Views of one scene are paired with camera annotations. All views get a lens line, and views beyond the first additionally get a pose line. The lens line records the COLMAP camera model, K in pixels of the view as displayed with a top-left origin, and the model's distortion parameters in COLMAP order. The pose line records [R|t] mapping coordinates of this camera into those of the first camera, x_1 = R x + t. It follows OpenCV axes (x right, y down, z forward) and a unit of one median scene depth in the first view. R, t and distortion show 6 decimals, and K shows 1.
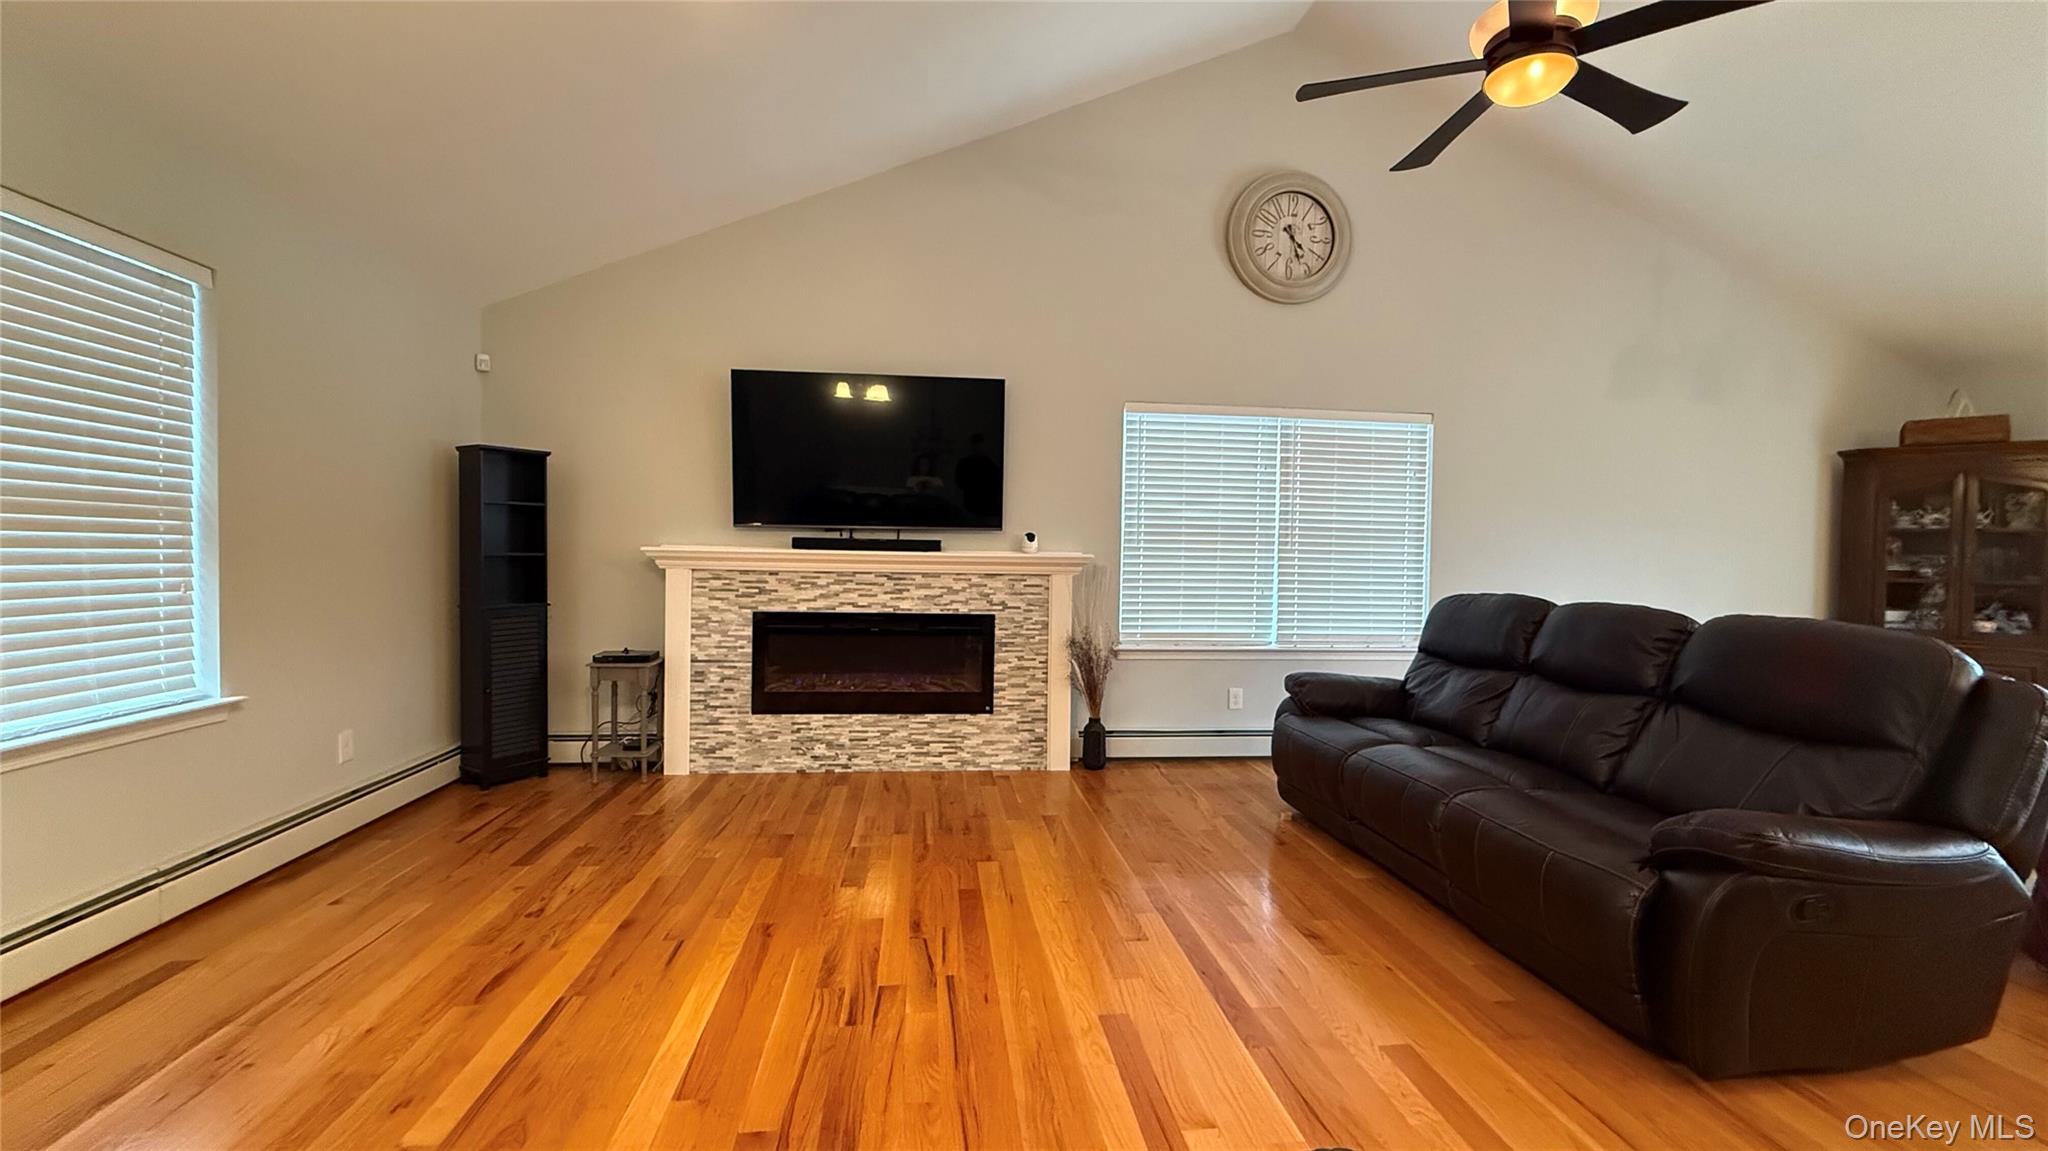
lens RADIAL K [[816.4, 0, 1021.2], [0, 816.4, 571.1], [0, 0, 1]] dist [0.000208, 0.000252]
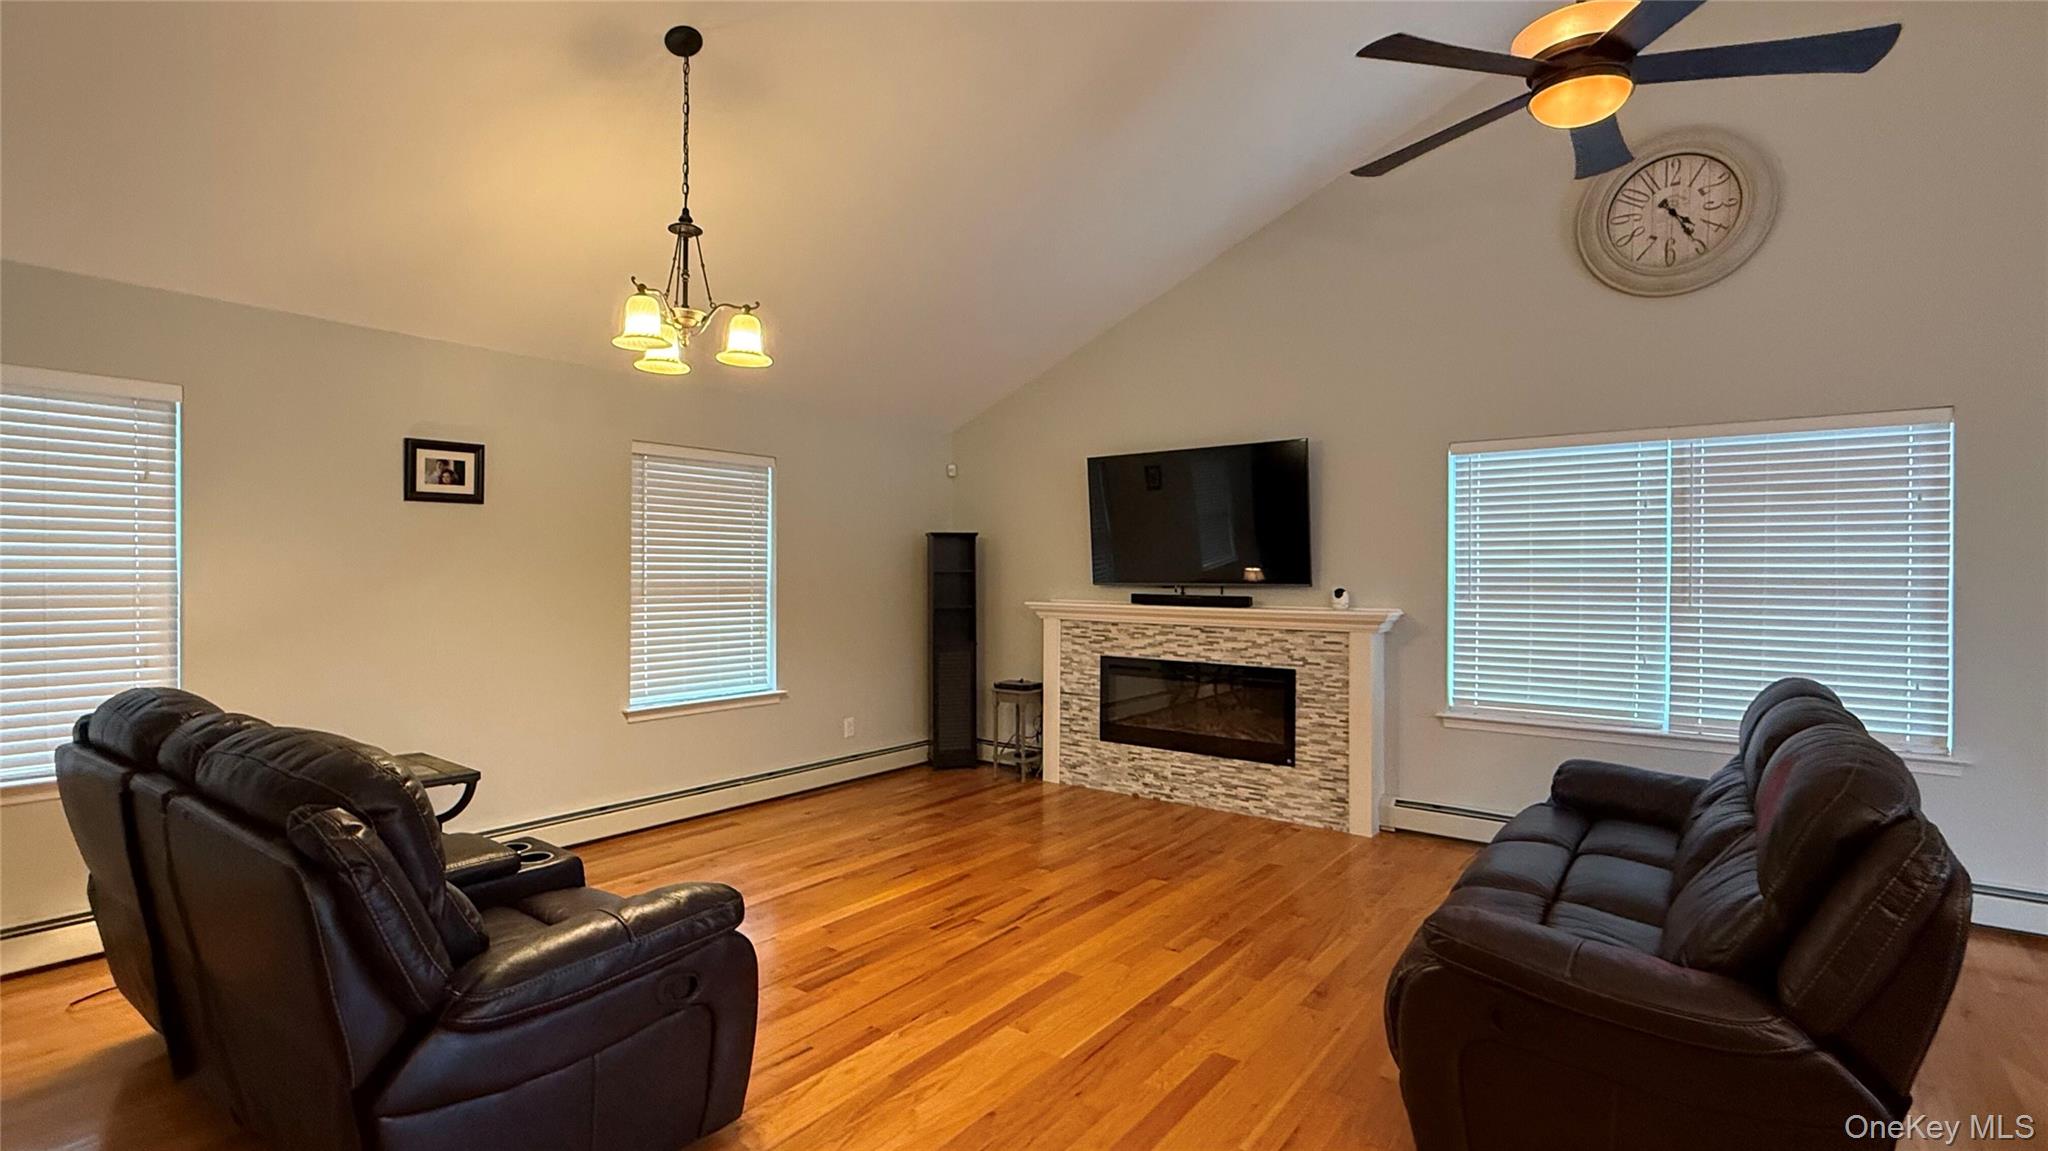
lens RADIAL K [[938.0, 0, 1025.9], [0, 938.0, 576.8], [0, 0, 1]] dist [0.000365, -0.000055]
pose [[0.724994, -0.010299, -0.688678, 0.539710], [-0.007525, 0.999710, -0.022873, -0.033928], [0.688714, 0.021765, 0.724706, -0.085371]]
